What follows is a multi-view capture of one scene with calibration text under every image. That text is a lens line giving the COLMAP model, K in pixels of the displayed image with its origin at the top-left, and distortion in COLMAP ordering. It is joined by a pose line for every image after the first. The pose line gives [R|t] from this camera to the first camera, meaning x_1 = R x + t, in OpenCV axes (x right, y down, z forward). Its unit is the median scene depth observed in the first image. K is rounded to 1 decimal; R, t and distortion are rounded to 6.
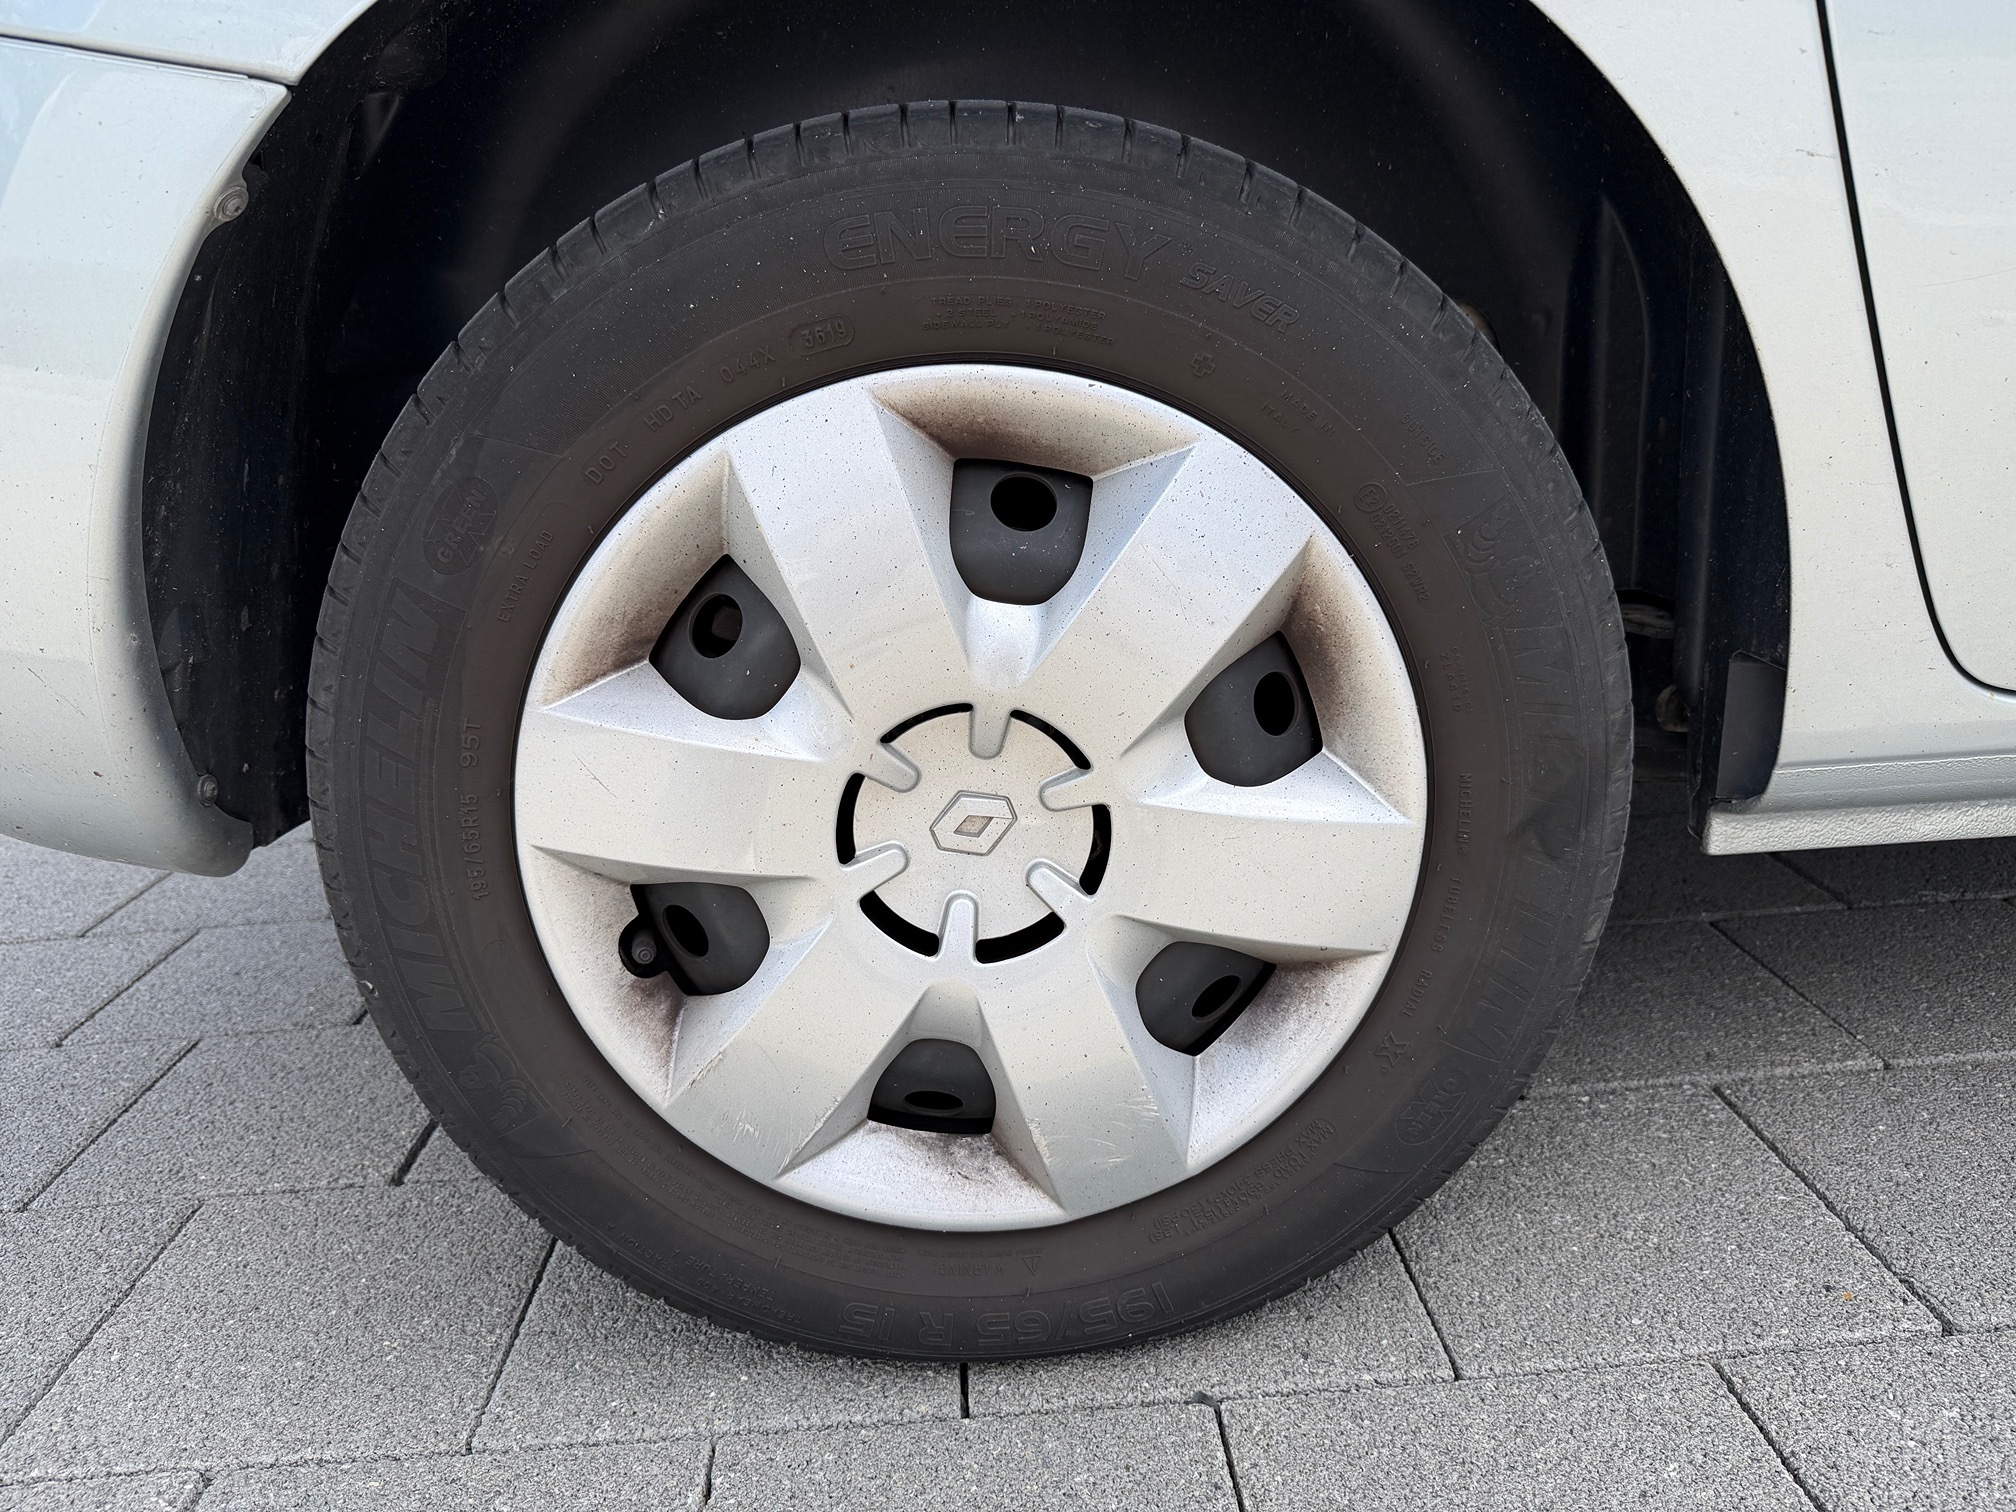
lens RADIAL K [[1395.7, 0, 1005.4], [0, 1395.7, 735.6], [0, 0, 1]] dist [0.008644, -0.003828]
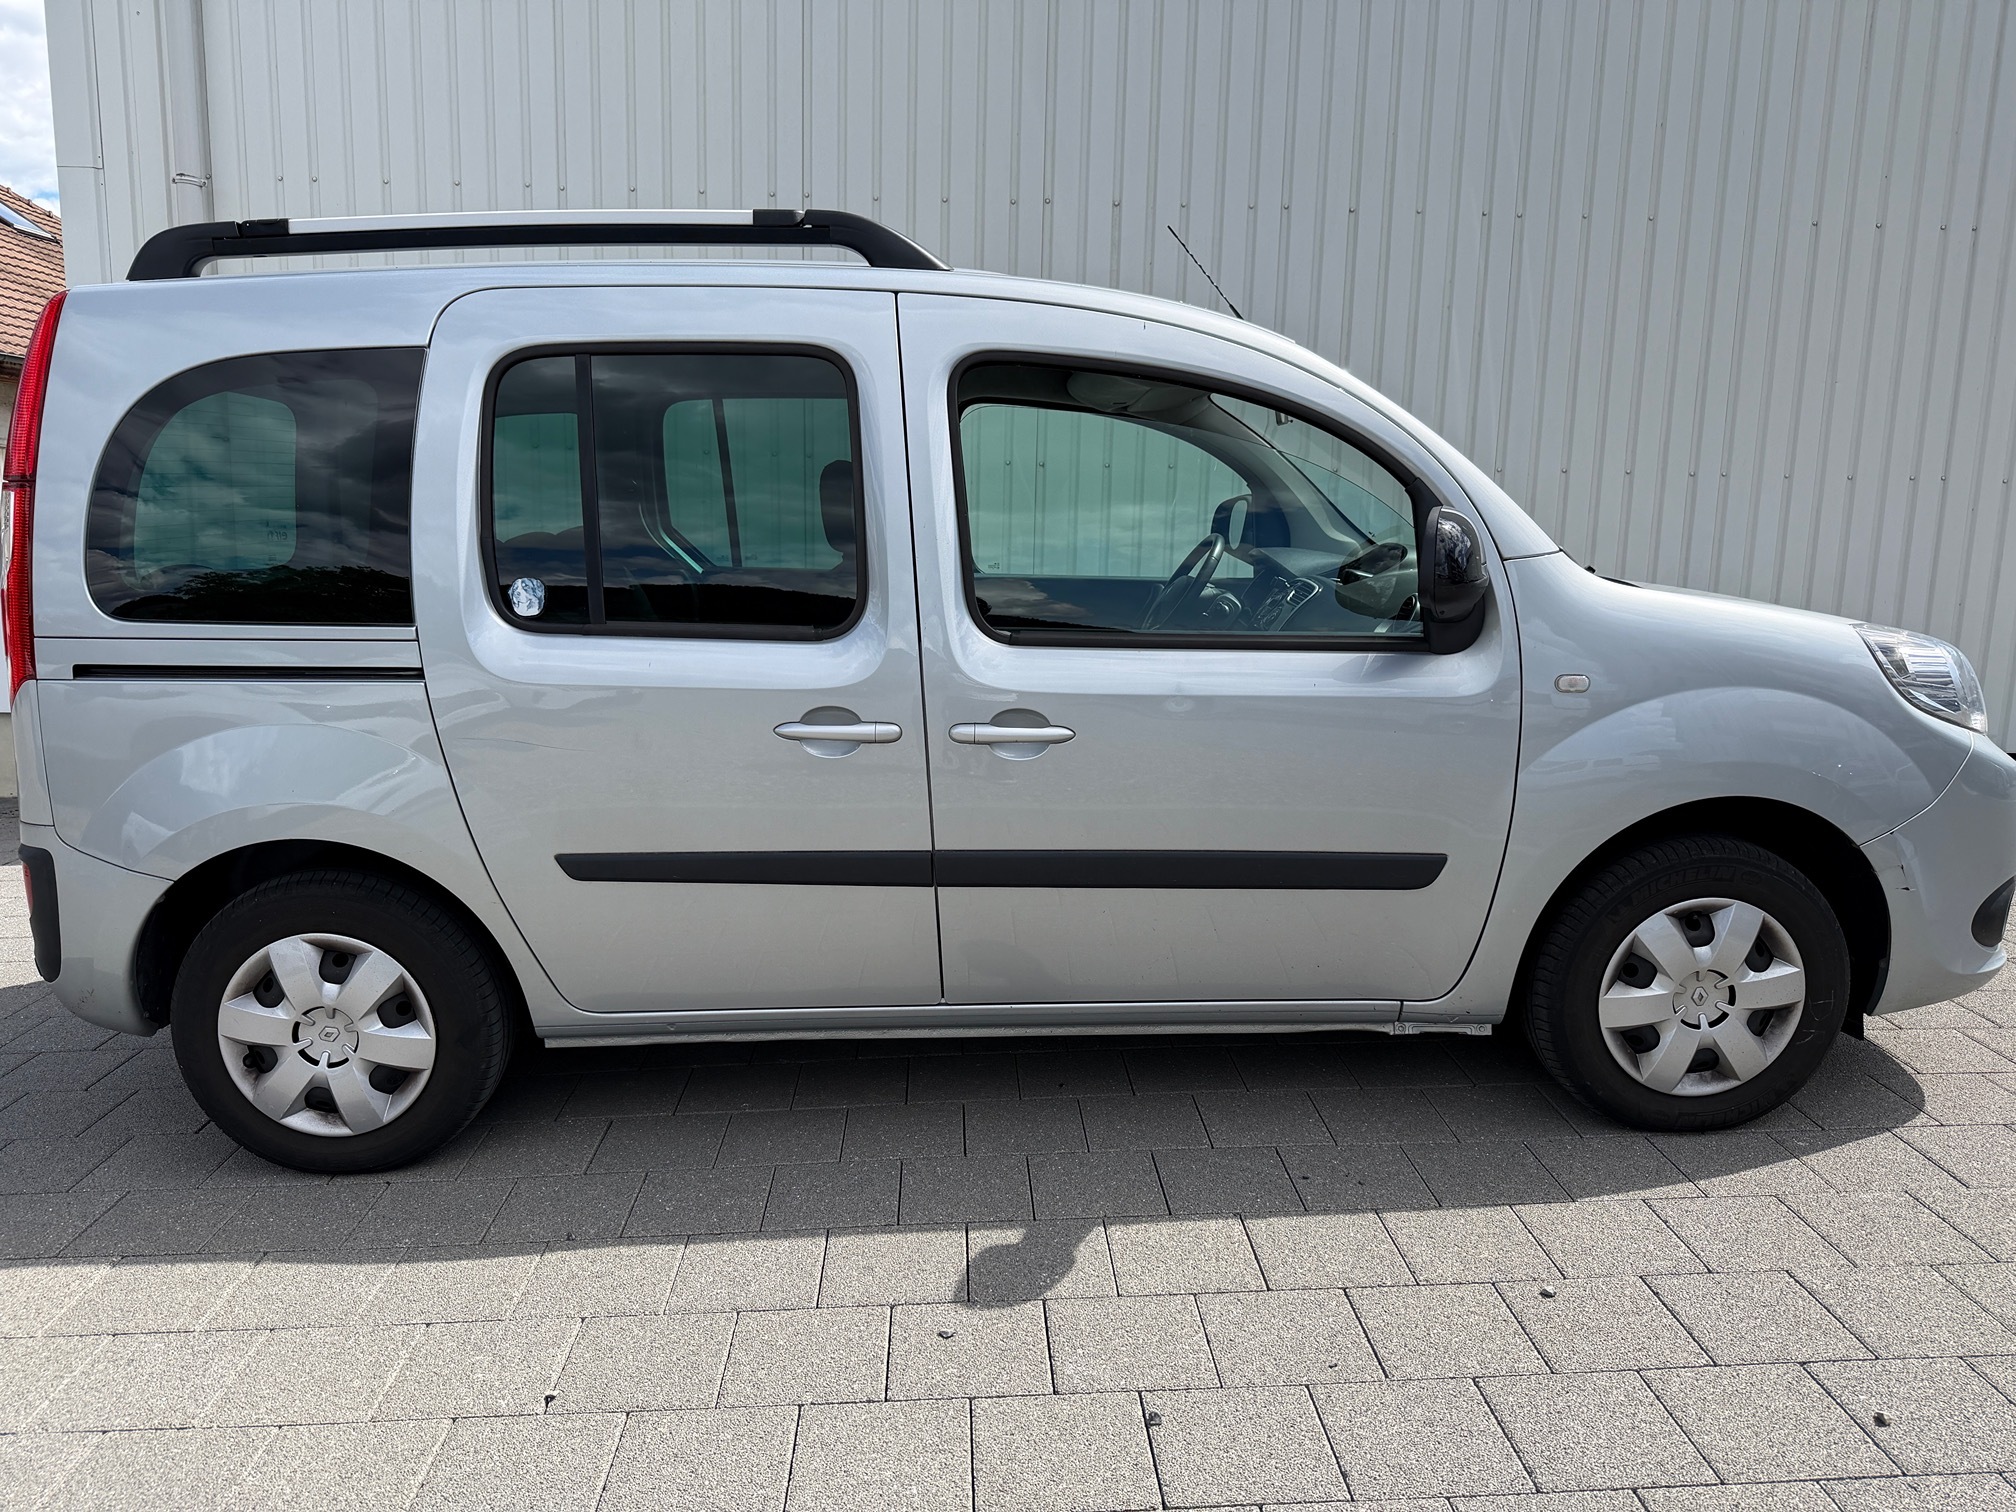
lens RADIAL K [[1395.7, 0, 1014.8], [0, 1395.7, 751.0], [0, 0, 1]] dist [0.008644, -0.003828]
pose [[0.998961, 0.042408, 0.016698, 1.933683], [-0.040827, 0.995477, -0.085786, -0.508056], [-0.020260, 0.085015, 0.996174, -3.306999]]
